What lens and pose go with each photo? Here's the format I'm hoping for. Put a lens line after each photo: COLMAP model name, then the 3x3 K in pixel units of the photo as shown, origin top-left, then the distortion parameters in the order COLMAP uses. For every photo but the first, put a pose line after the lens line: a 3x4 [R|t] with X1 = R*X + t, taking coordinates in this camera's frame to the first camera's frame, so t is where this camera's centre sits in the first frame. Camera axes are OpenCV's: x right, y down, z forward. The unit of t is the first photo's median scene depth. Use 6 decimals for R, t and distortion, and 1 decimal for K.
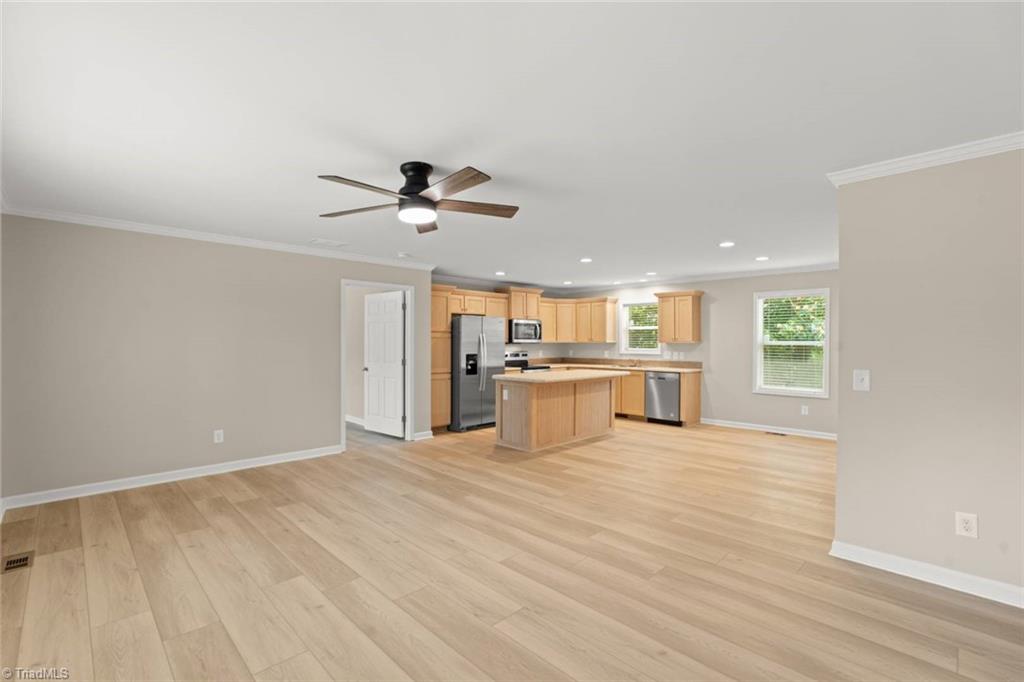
lens RADIAL K [[461.3, 0, 509.9], [0, 461.3, 340.2], [0, 0, 1]] dist [-0.031061, 0.010013]
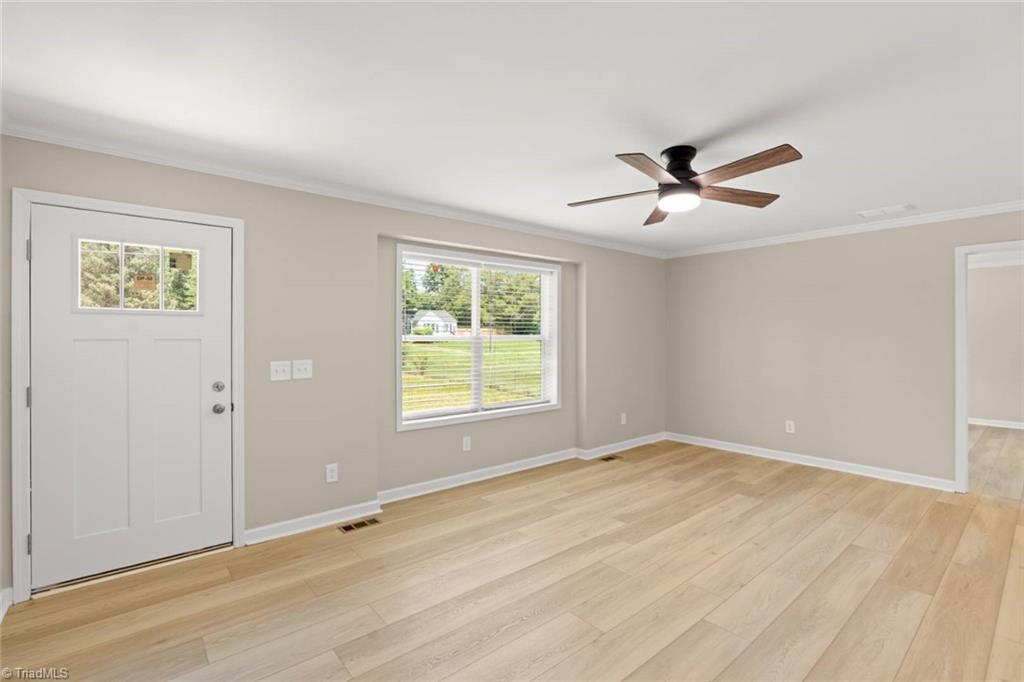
lens RADIAL K [[461.3, 0, 509.9], [0, 461.3, 340.2], [0, 0, 1]] dist [-0.031061, 0.010013]
pose [[-0.082259, 0.001367, -0.996610, 0.420480], [0.003782, 0.999992, 0.001059, 0.005692], [0.996604, -0.003682, -0.082264, 0.402153]]
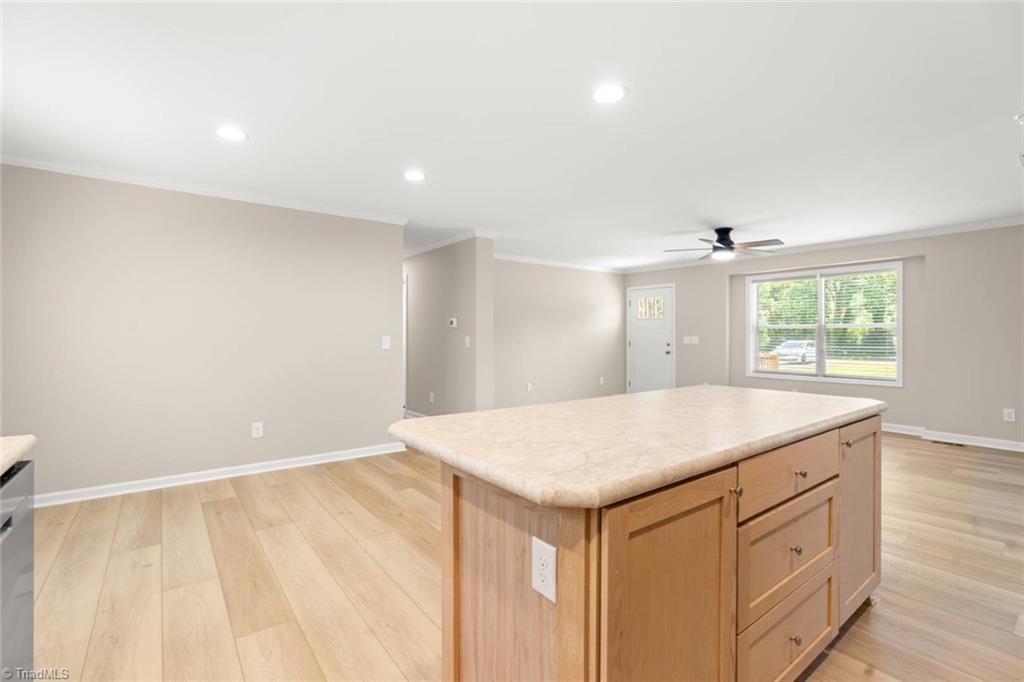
lens RADIAL K [[465.8, 0, 512.5], [0, 465.8, 334.2], [0, 0, 1]] dist [-0.009330, 0.000118]
pose [[-0.992041, -0.003111, 0.125873, 0.223859], [-0.003384, 0.999992, -0.001959, 0.030830], [-0.125866, -0.002370, -0.992044, 1.638923]]
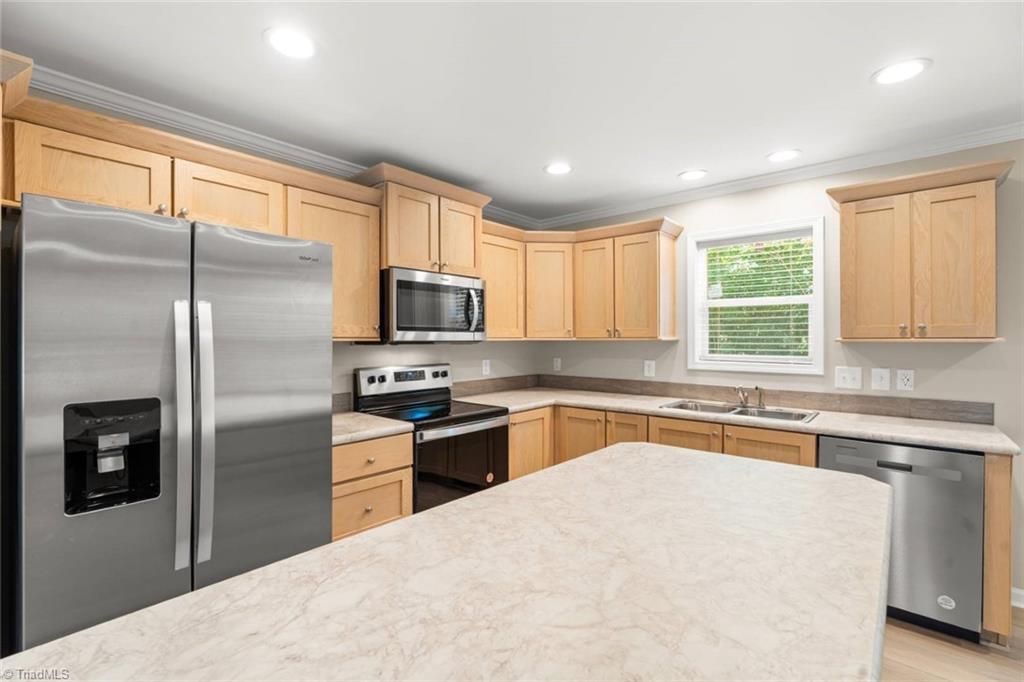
lens RADIAL K [[461.3, 0, 509.9], [0, 461.3, 340.2], [0, 0, 1]] dist [-0.031061, 0.010013]
pose [[0.996689, -0.000669, 0.081303, 0.098485], [0.000009, 0.999967, 0.008109, 0.003179], [-0.081306, -0.008081, 0.996656, 1.071723]]
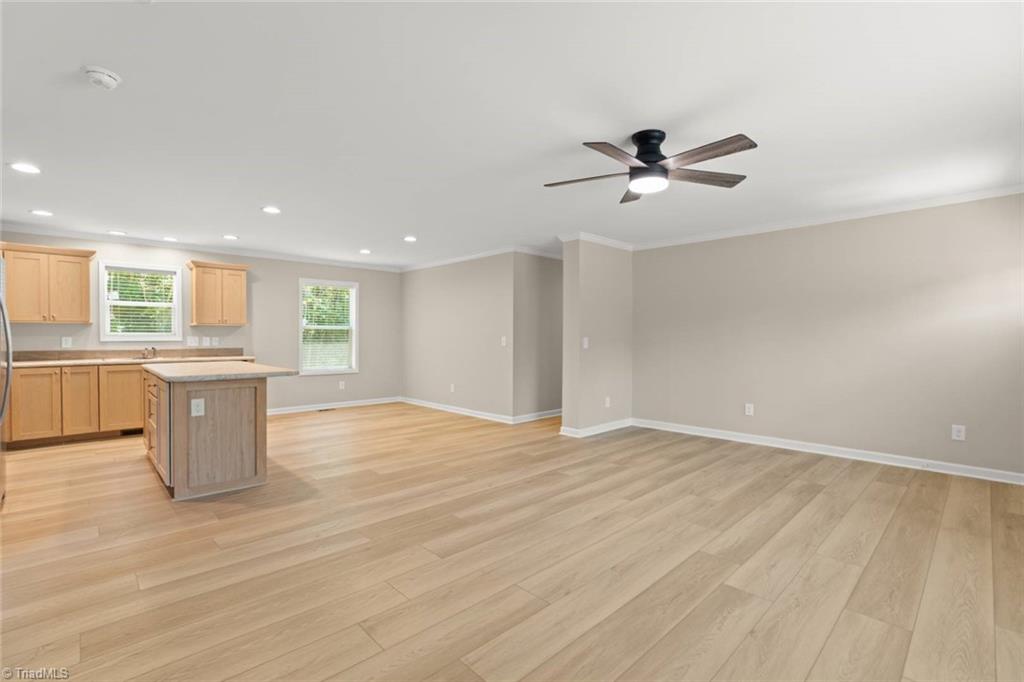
lens RADIAL K [[461.3, 0, 509.9], [0, 461.3, 340.2], [0, 0, 1]] dist [-0.031061, 0.010013]
pose [[0.017854, -0.009948, 0.999791, -0.660962], [-0.004369, 0.999940, 0.010028, 0.032150], [-0.999831, -0.004547, 0.017810, 0.705222]]
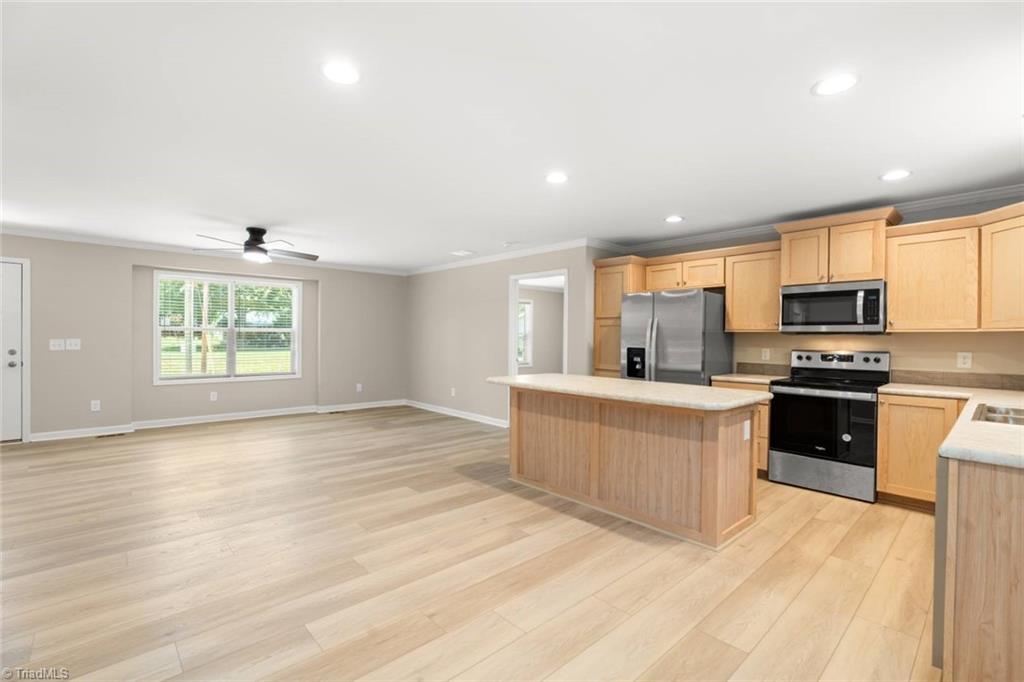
lens RADIAL K [[461.3, 0, 509.9], [0, 461.3, 340.2], [0, 0, 1]] dist [-0.031061, 0.010013]
pose [[-0.035160, 0.003918, -0.999374, 0.846979], [-0.007030, 0.999967, 0.004168, 0.023265], [0.999357, 0.007172, -0.035131, 1.128731]]
